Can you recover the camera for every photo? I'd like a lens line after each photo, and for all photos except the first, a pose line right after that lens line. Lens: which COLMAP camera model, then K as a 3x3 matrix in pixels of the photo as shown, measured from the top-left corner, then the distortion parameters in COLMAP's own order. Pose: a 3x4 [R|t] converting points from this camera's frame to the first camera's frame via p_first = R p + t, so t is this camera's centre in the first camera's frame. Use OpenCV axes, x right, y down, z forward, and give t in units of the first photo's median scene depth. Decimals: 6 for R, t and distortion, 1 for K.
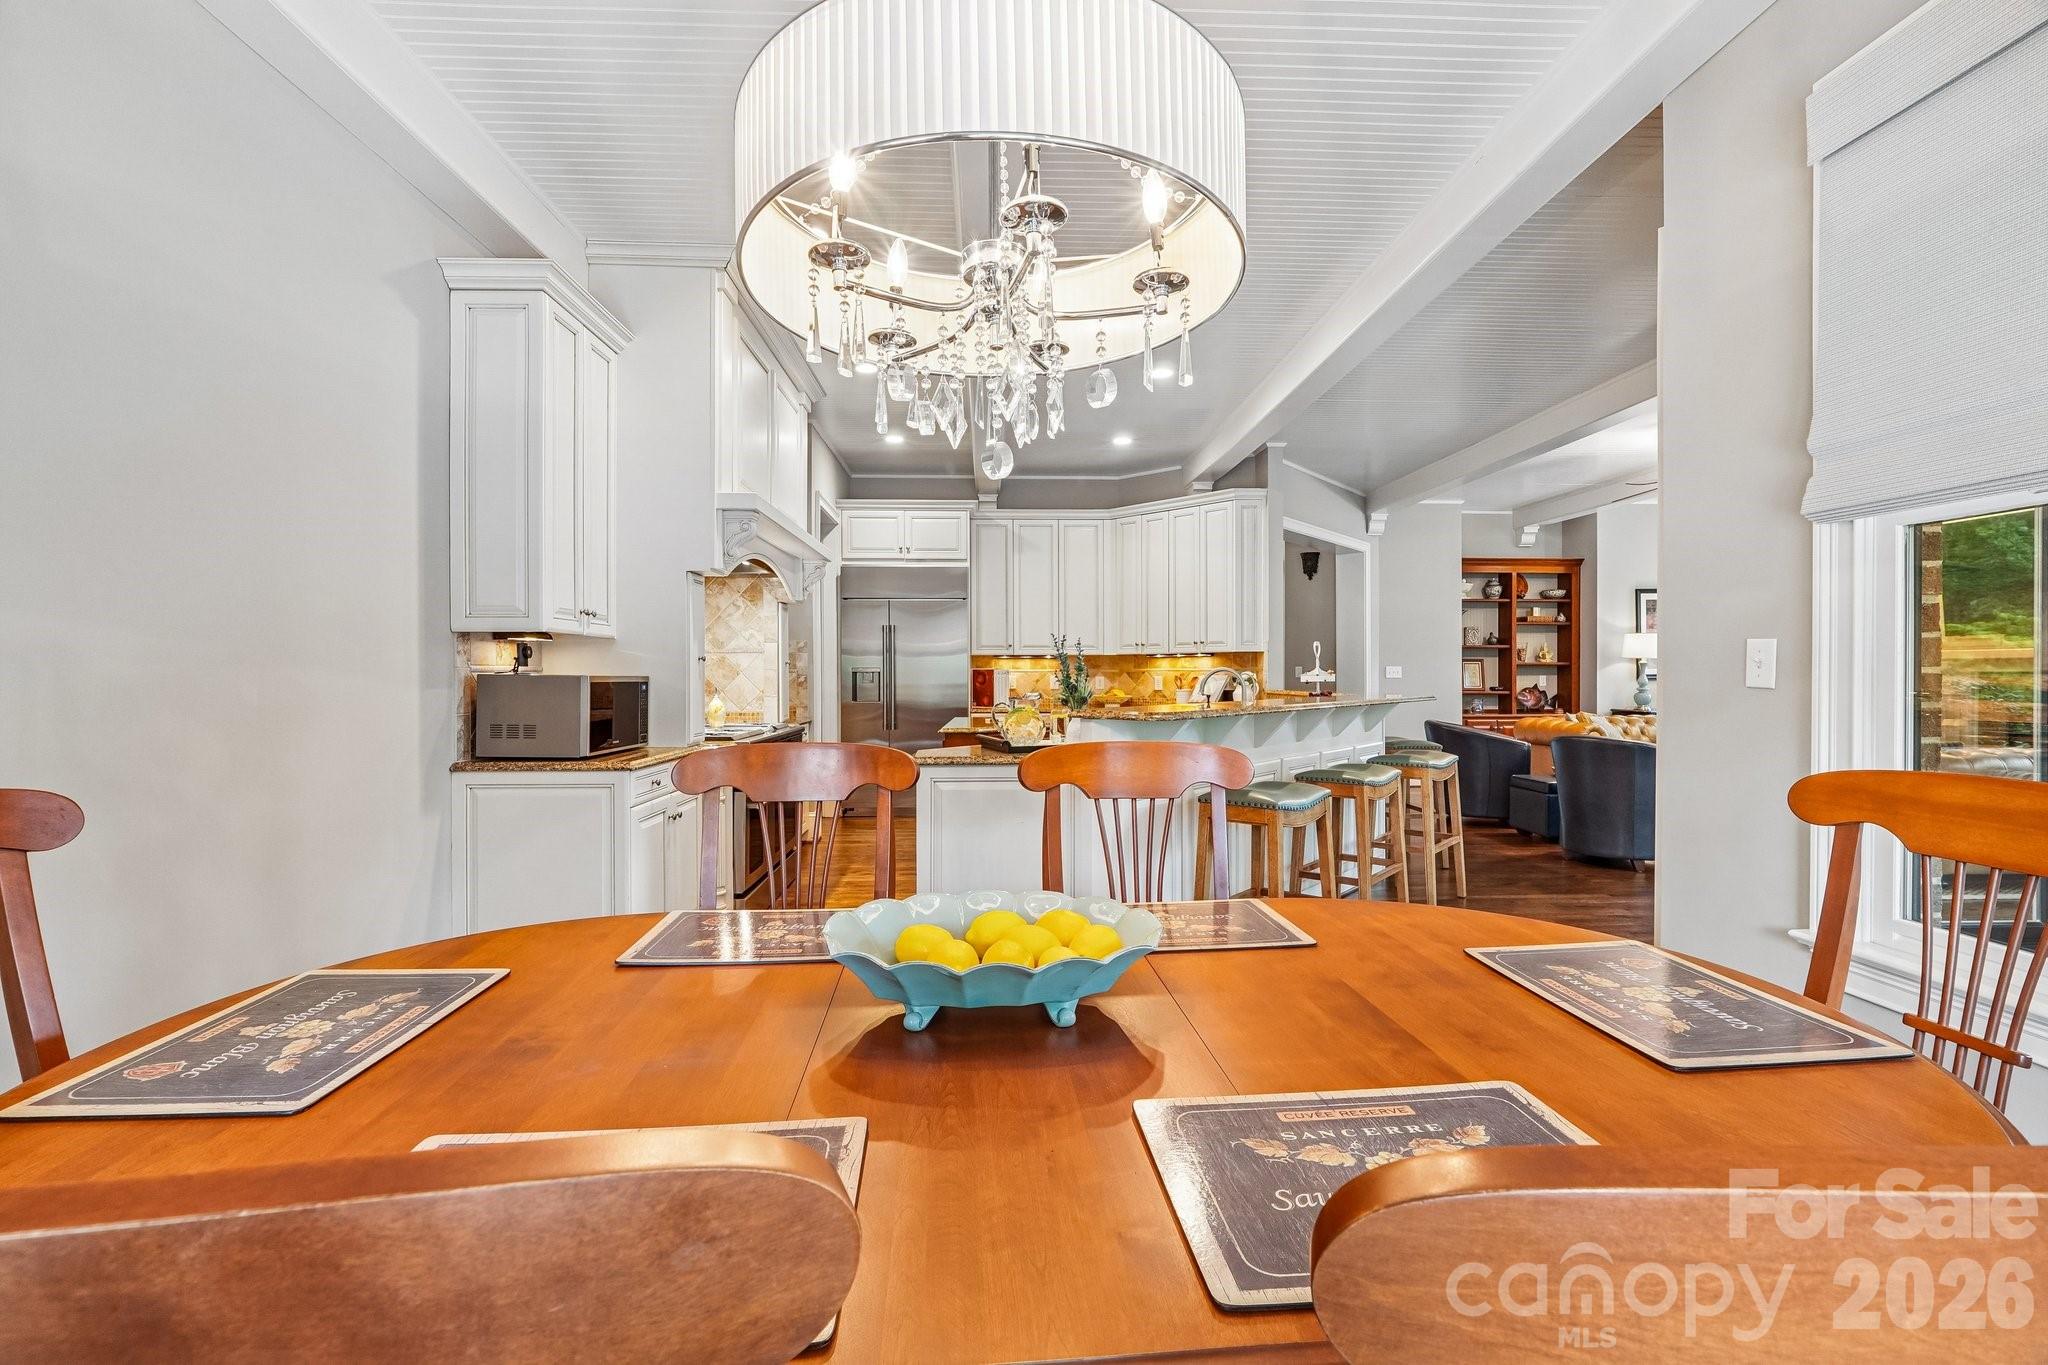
lens RADIAL K [[870.7, 0, 1016.8], [0, 870.7, 679.4], [0, 0, 1]] dist [-0.017301, 0.007050]
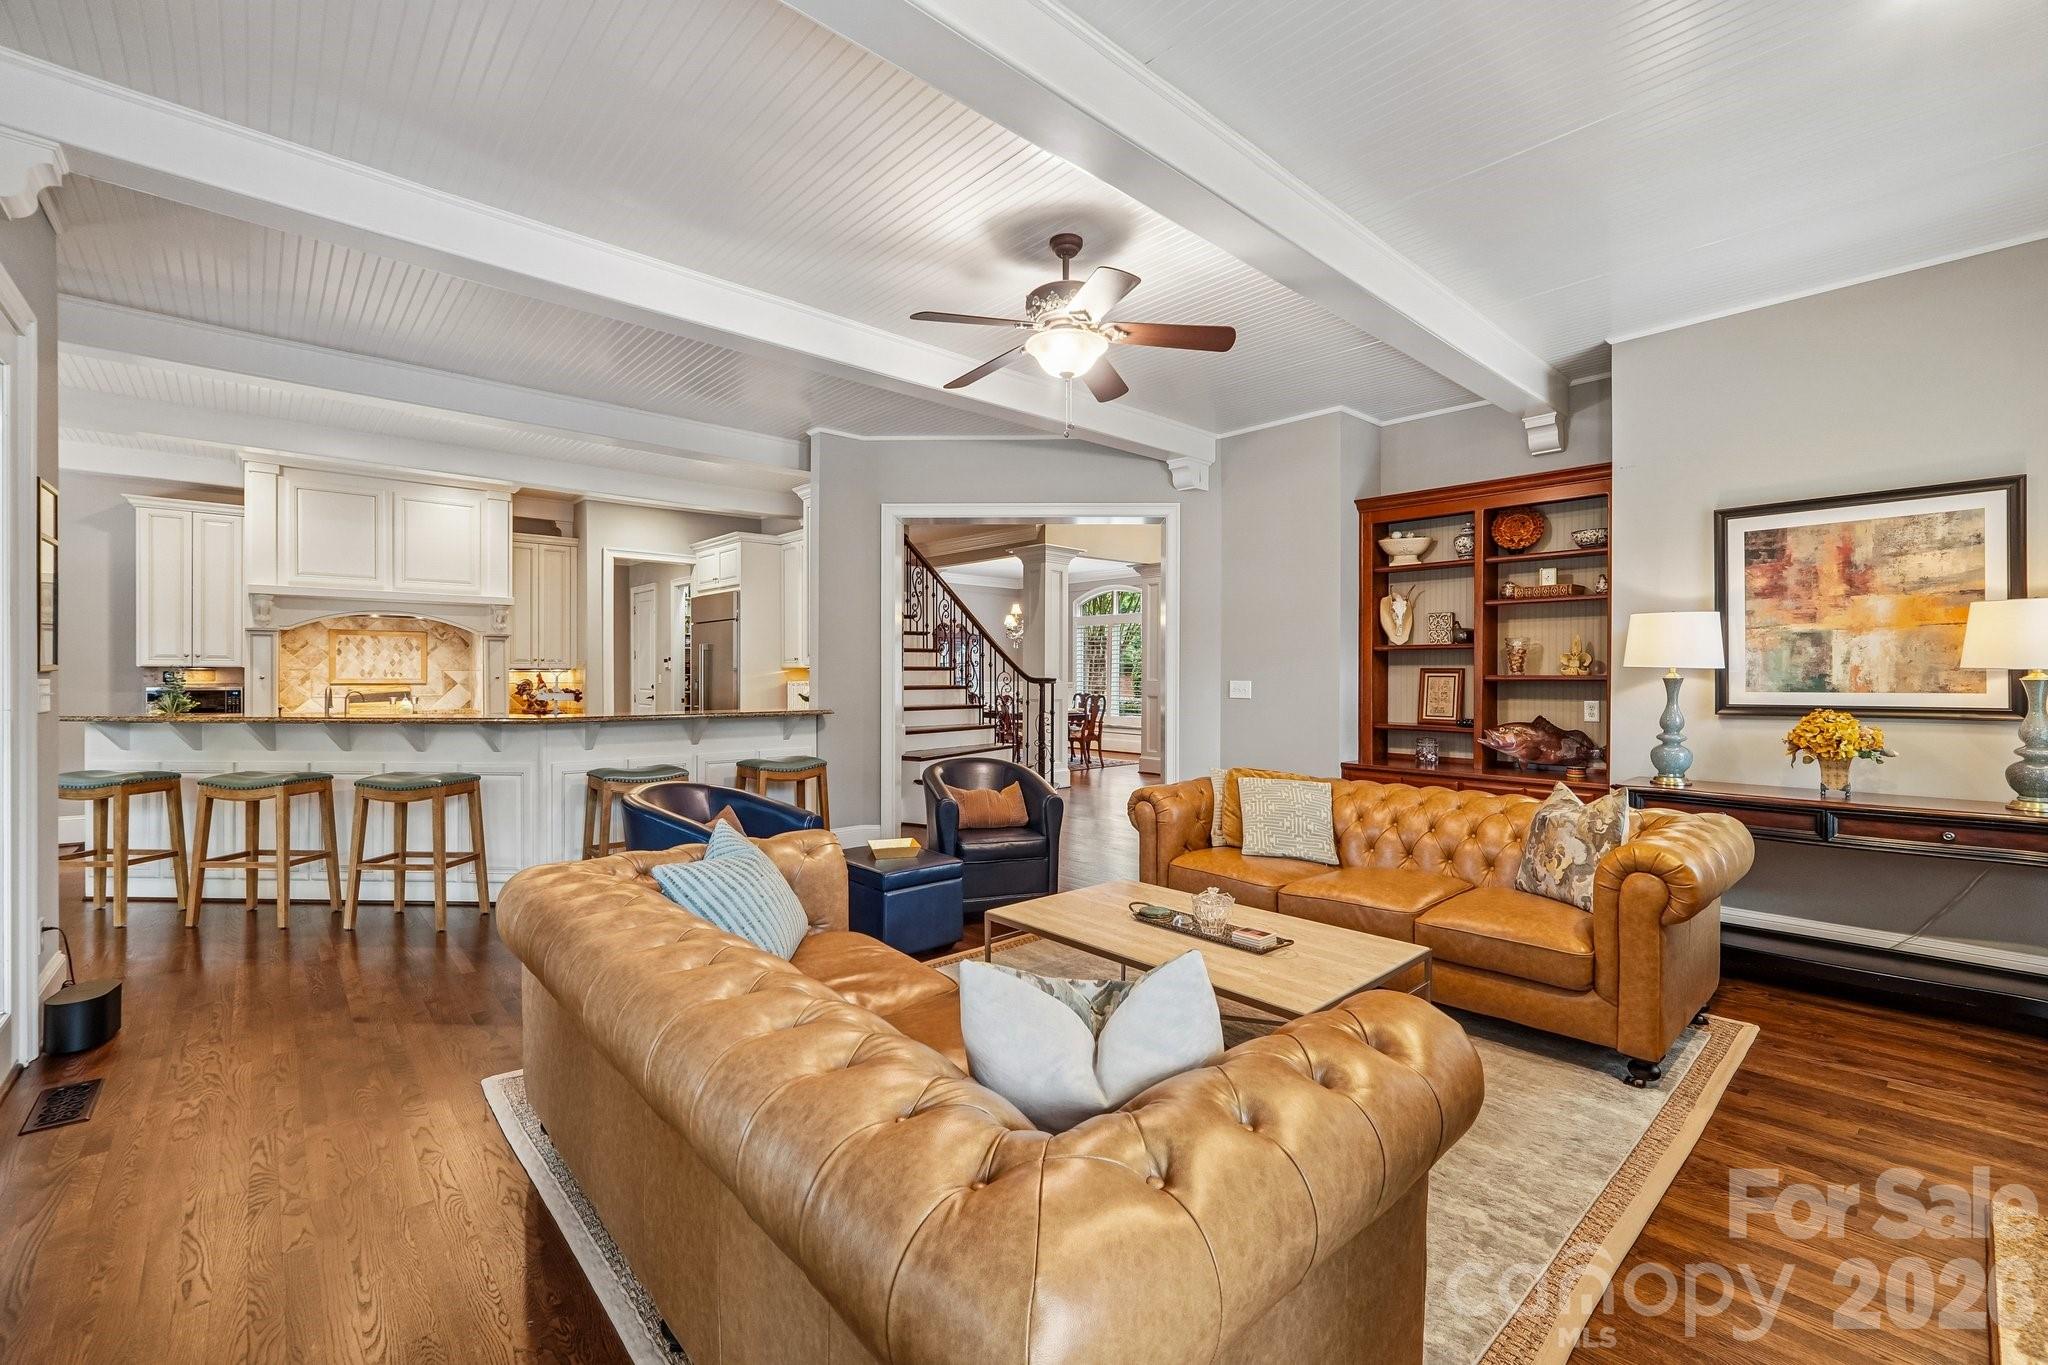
lens RADIAL K [[860.8, 0, 1021.0], [0, 860.8, 674.5], [0, 0, 1]] dist [-0.019412, 0.008069]
pose [[0.640565, 0.004899, -0.767889, 0.983097], [-0.007756, 0.999970, -0.000091, -0.021180], [0.767865, 0.006014, 0.640583, 0.532260]]
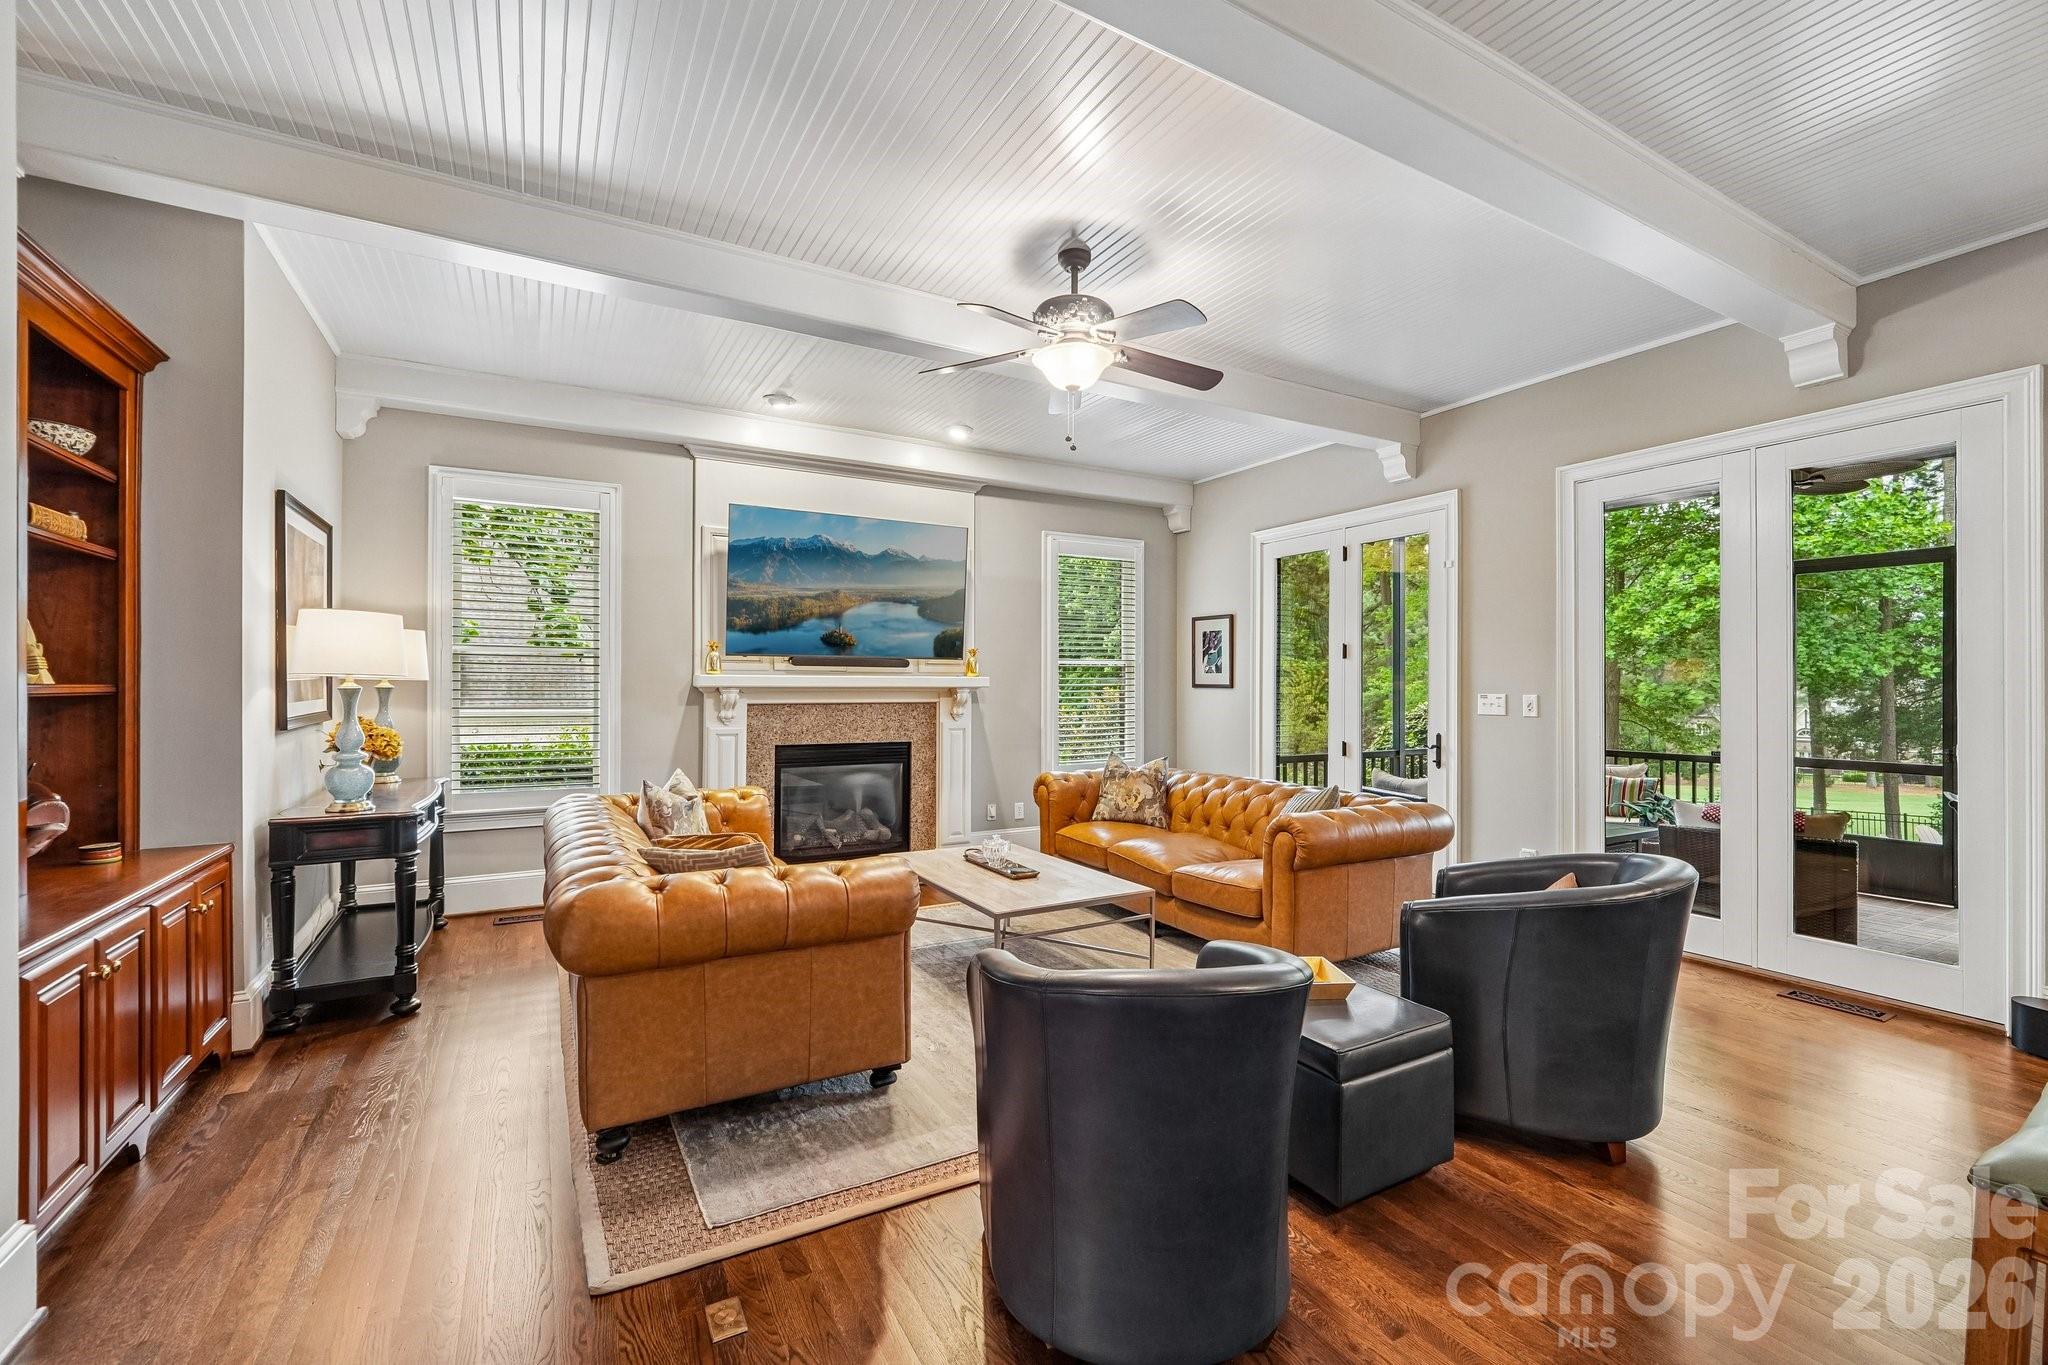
lens RADIAL K [[870.7, 0, 1016.8], [0, 870.7, 679.4], [0, 0, 1]] dist [-0.017301, 0.007050]
pose [[-0.458960, 0.005936, 0.888437, 0.285794], [0.000877, 0.999980, -0.006228, -0.023457], [-0.888456, -0.002079, -0.458956, 1.055263]]
